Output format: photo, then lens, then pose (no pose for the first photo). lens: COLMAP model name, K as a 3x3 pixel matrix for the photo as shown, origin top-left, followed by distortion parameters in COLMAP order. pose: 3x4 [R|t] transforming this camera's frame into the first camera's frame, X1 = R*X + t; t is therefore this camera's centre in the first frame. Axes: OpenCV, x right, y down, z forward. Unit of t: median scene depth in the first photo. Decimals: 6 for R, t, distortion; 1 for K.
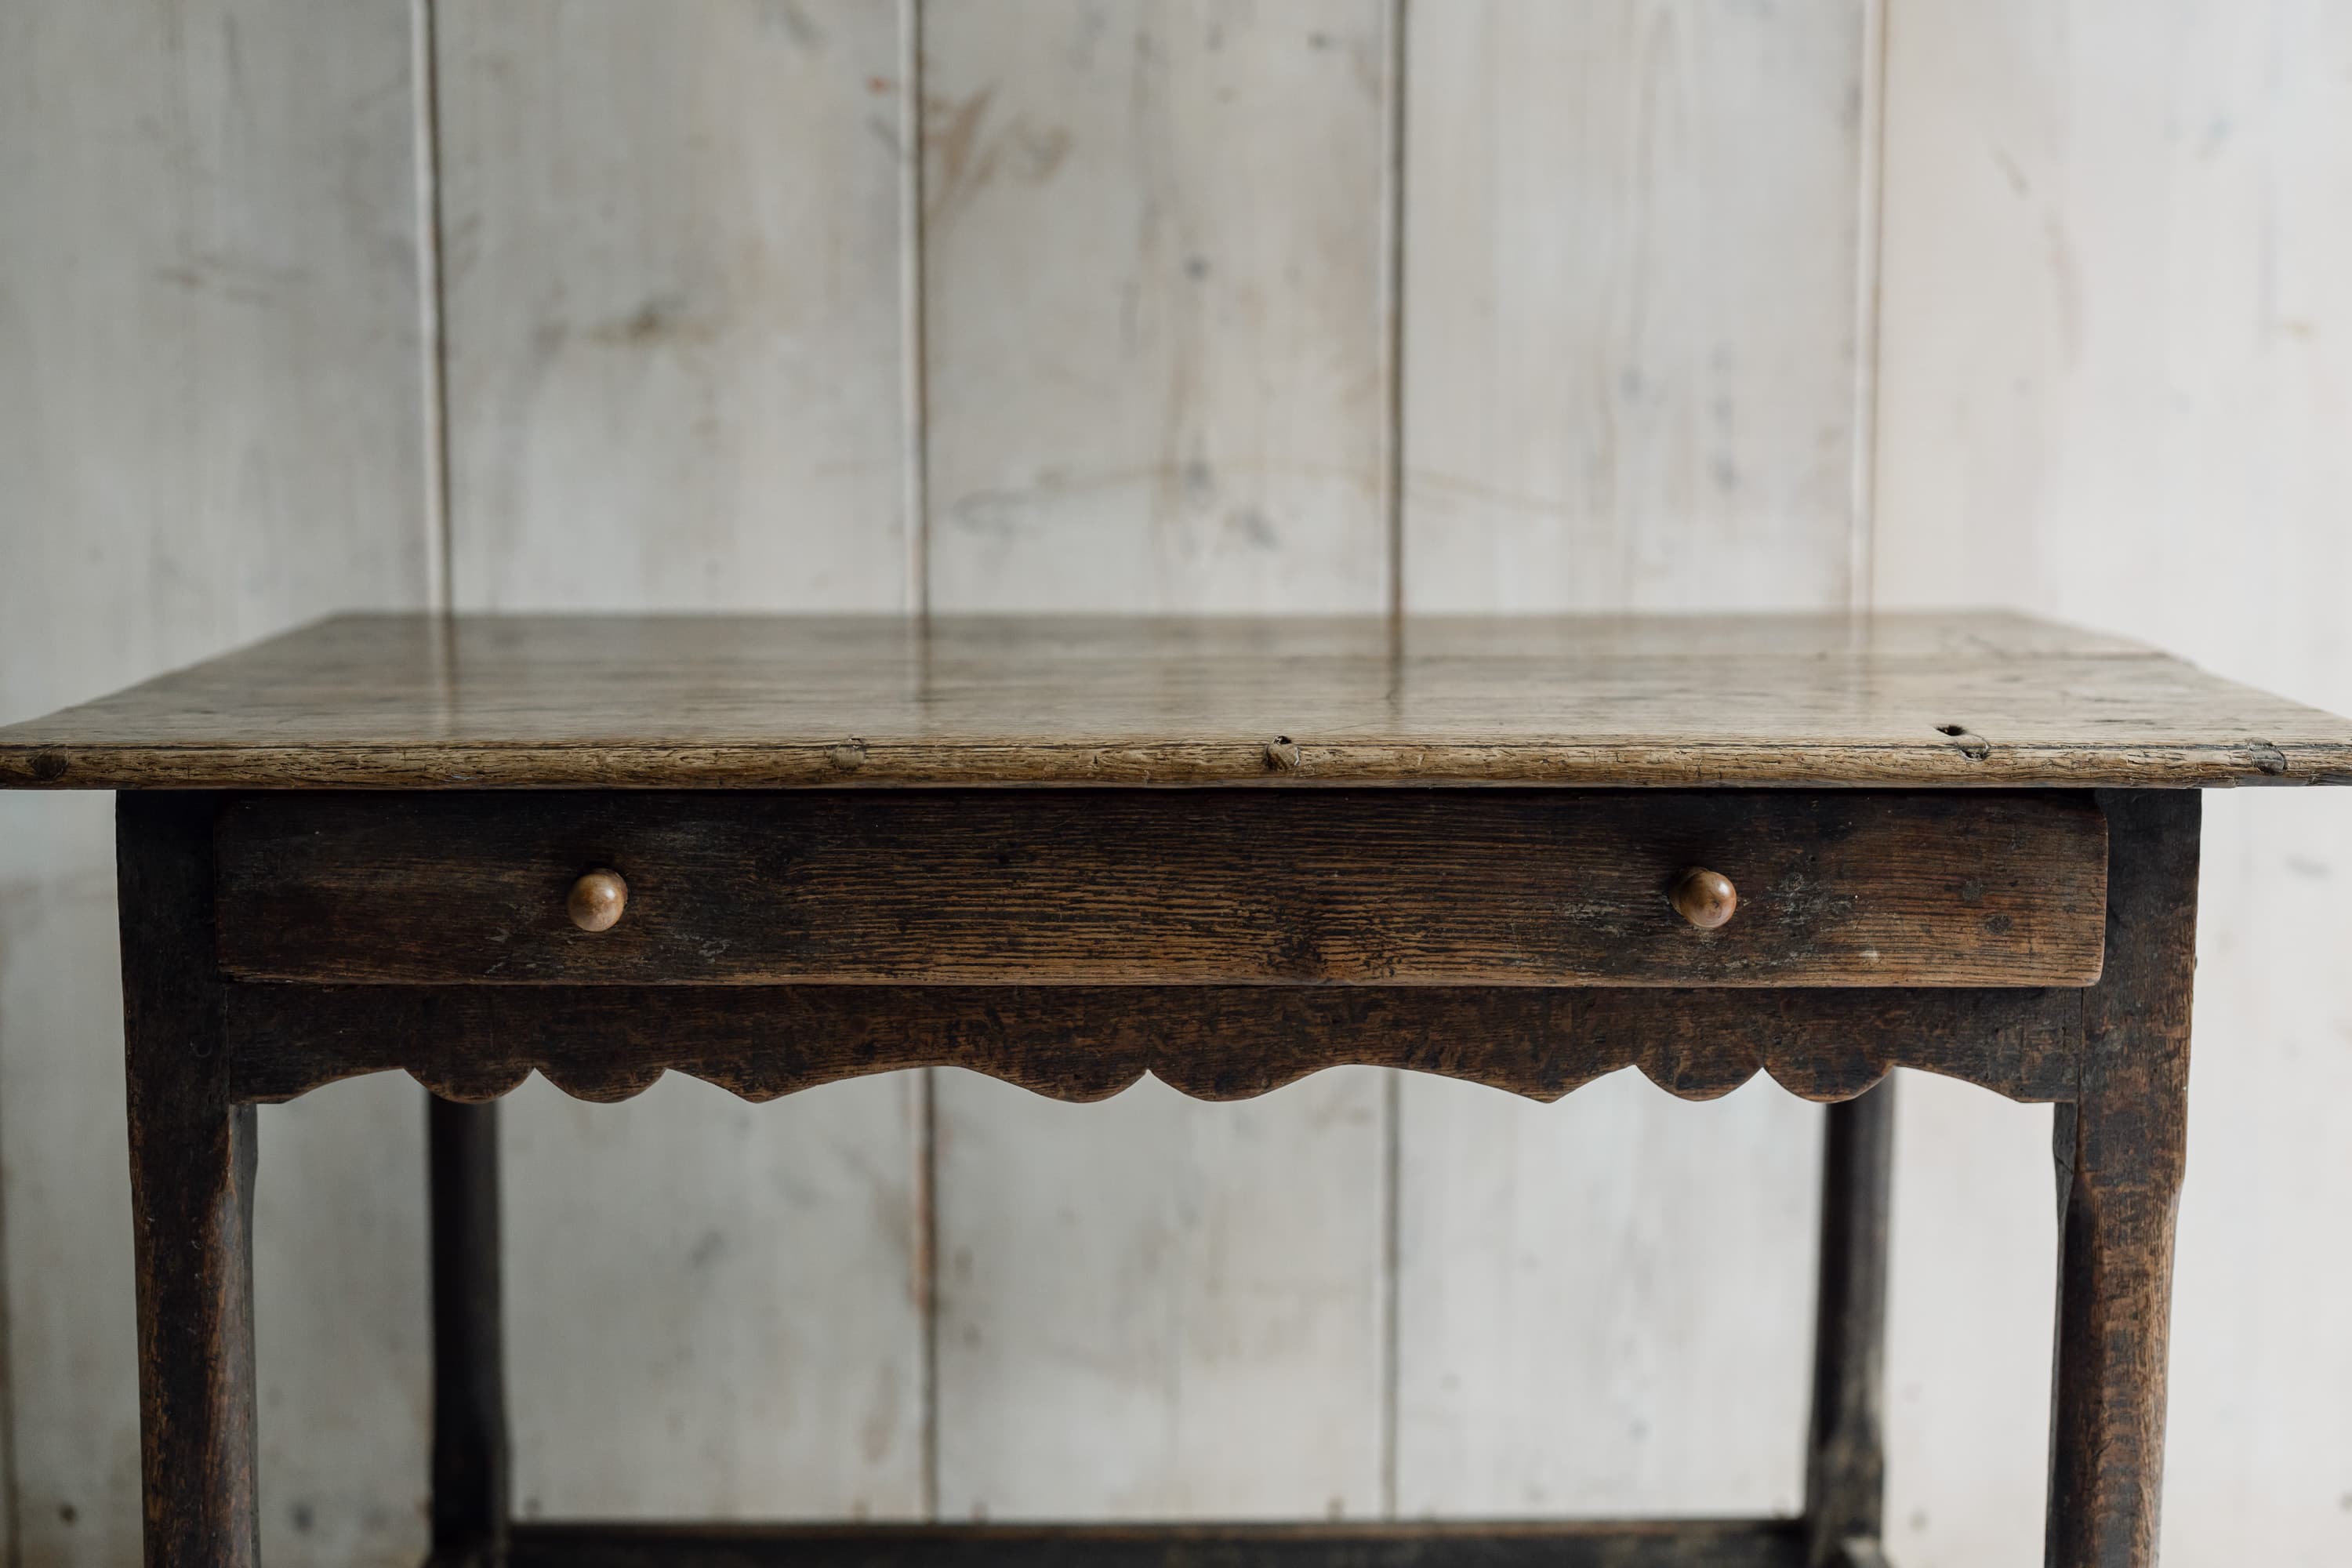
lens RADIAL K [[3217.6, 0, 1183.3], [0, 3217.6, 761.6], [0, 0, 1]] dist [-0.002907, 0.082788]
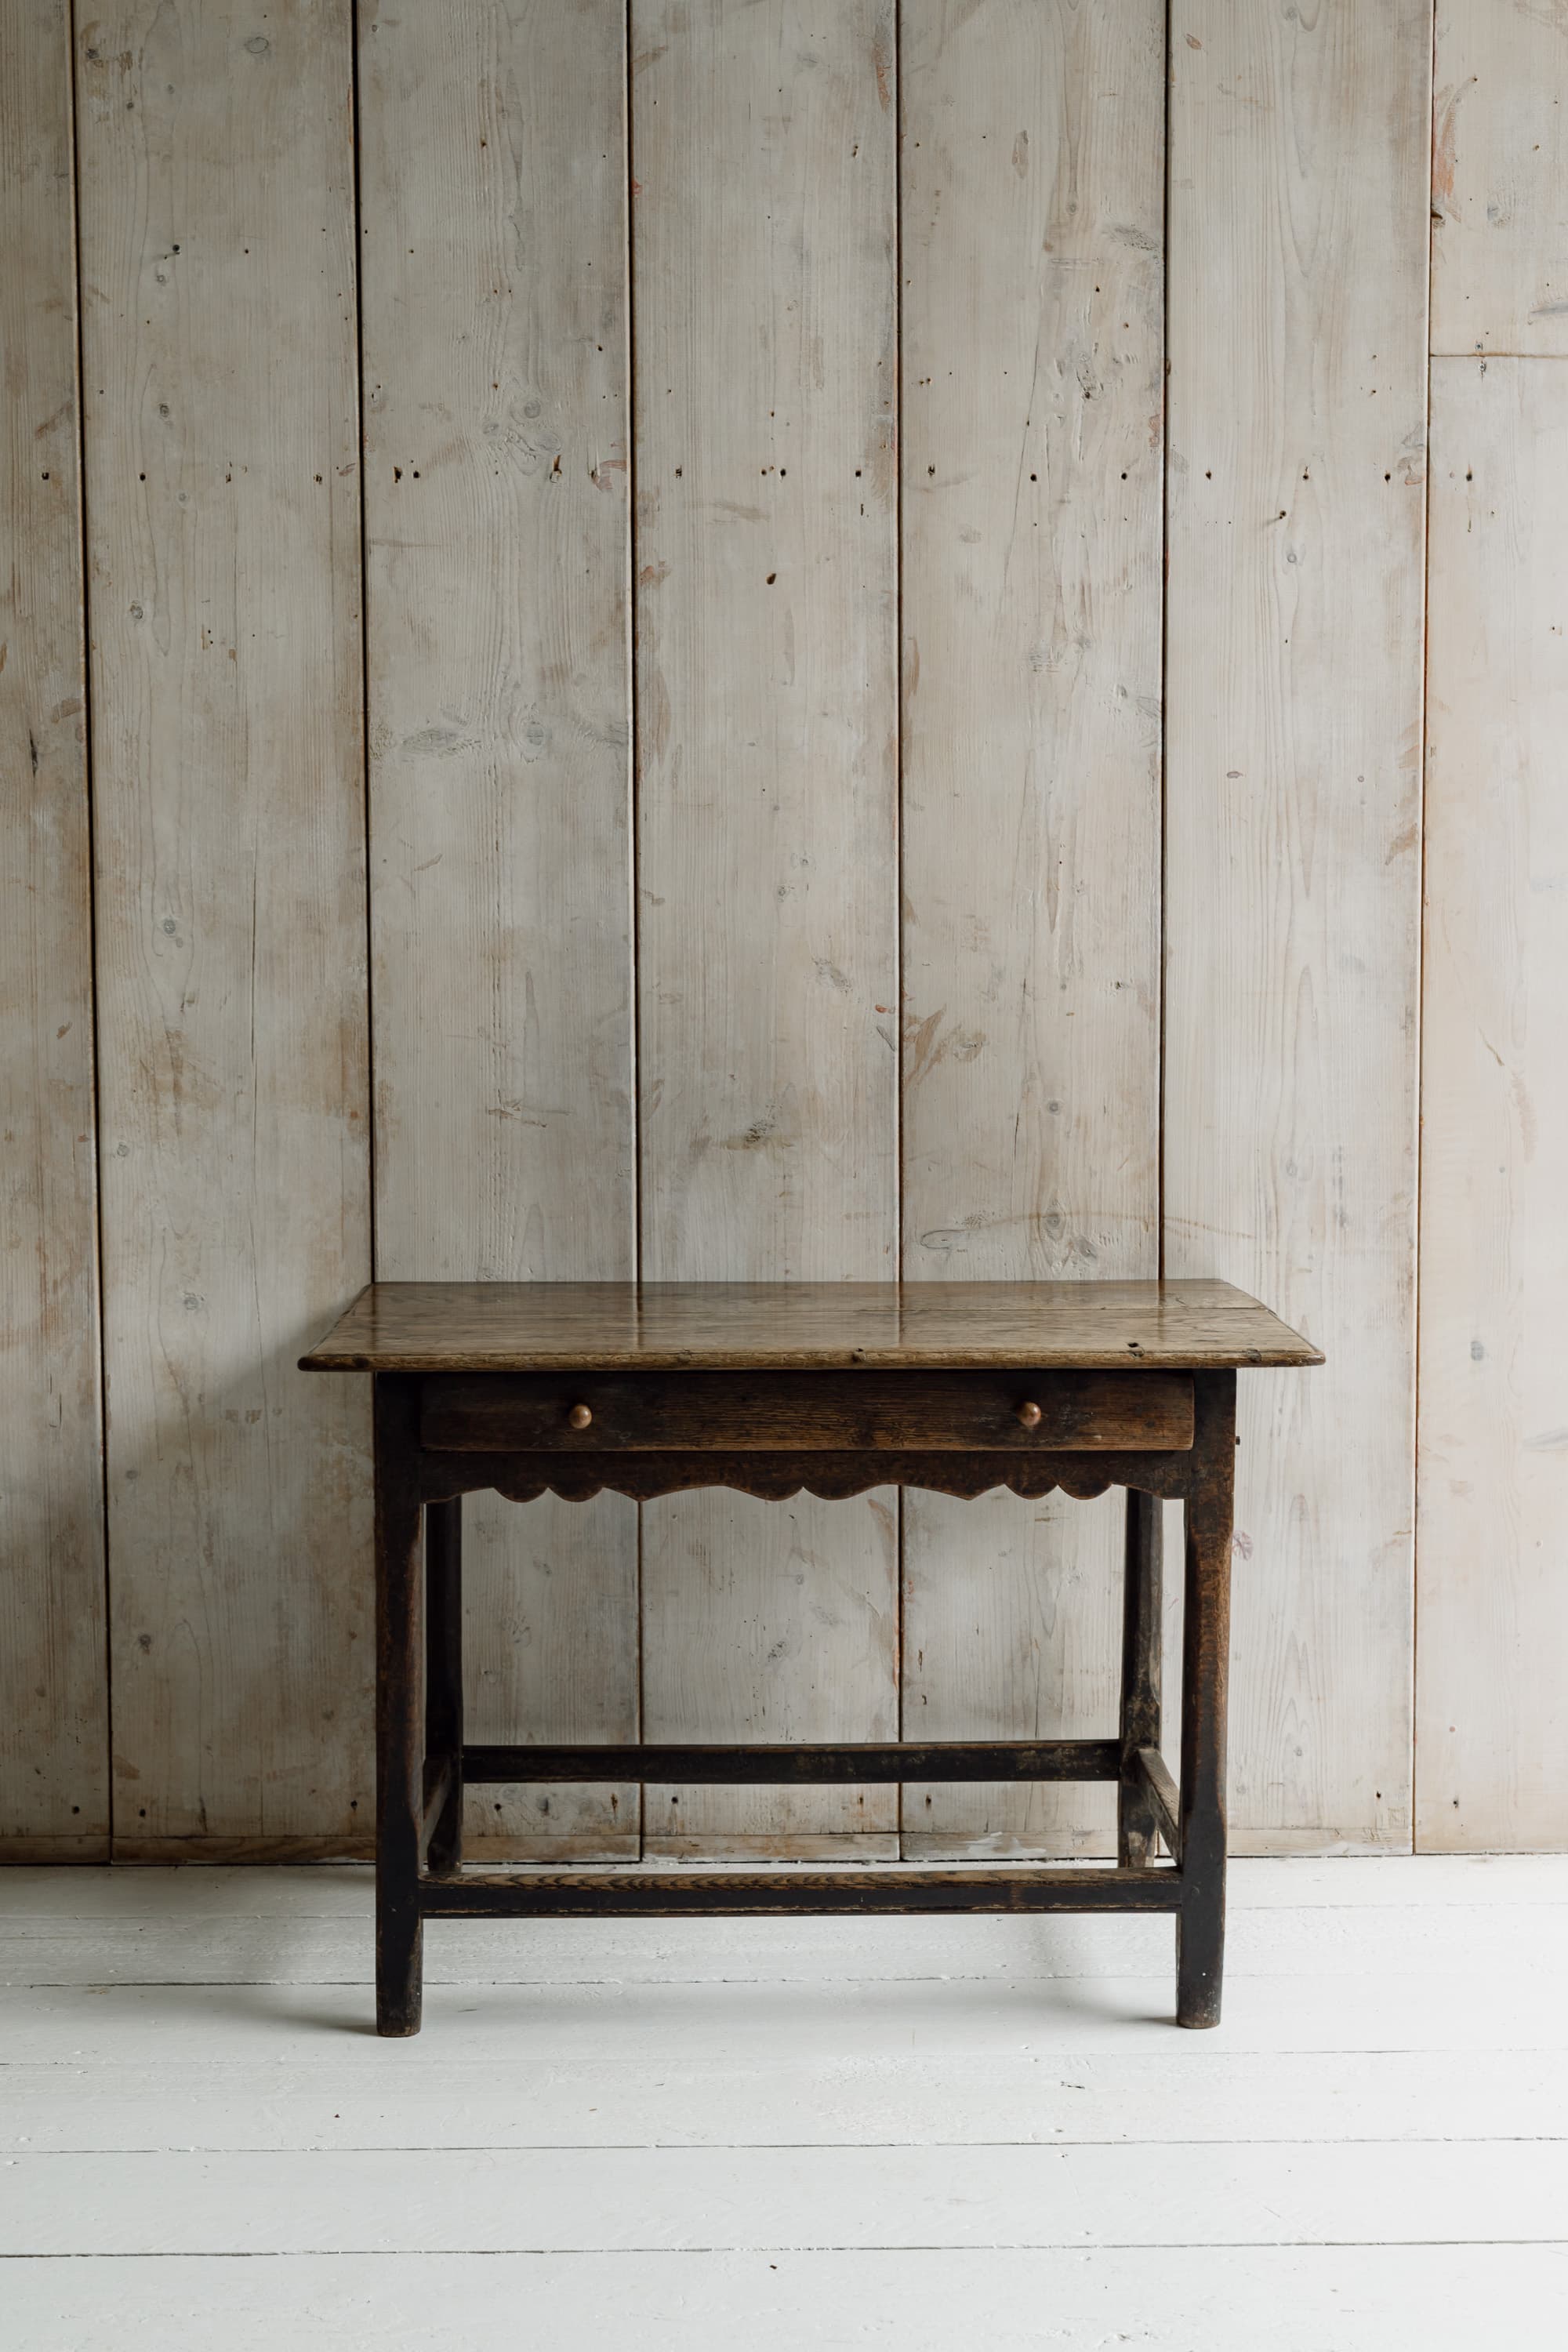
lens RADIAL K [[3760.9, 0, 779.2], [0, 3760.9, 1320.8], [0, 0, 1]] dist [0.006131, -0.027976]
pose [[0.999829, -0.003029, 0.018250, -0.079202], [0.003252, 0.999920, -0.012224, 0.005819], [-0.018212, 0.012281, 0.999759, -1.818255]]
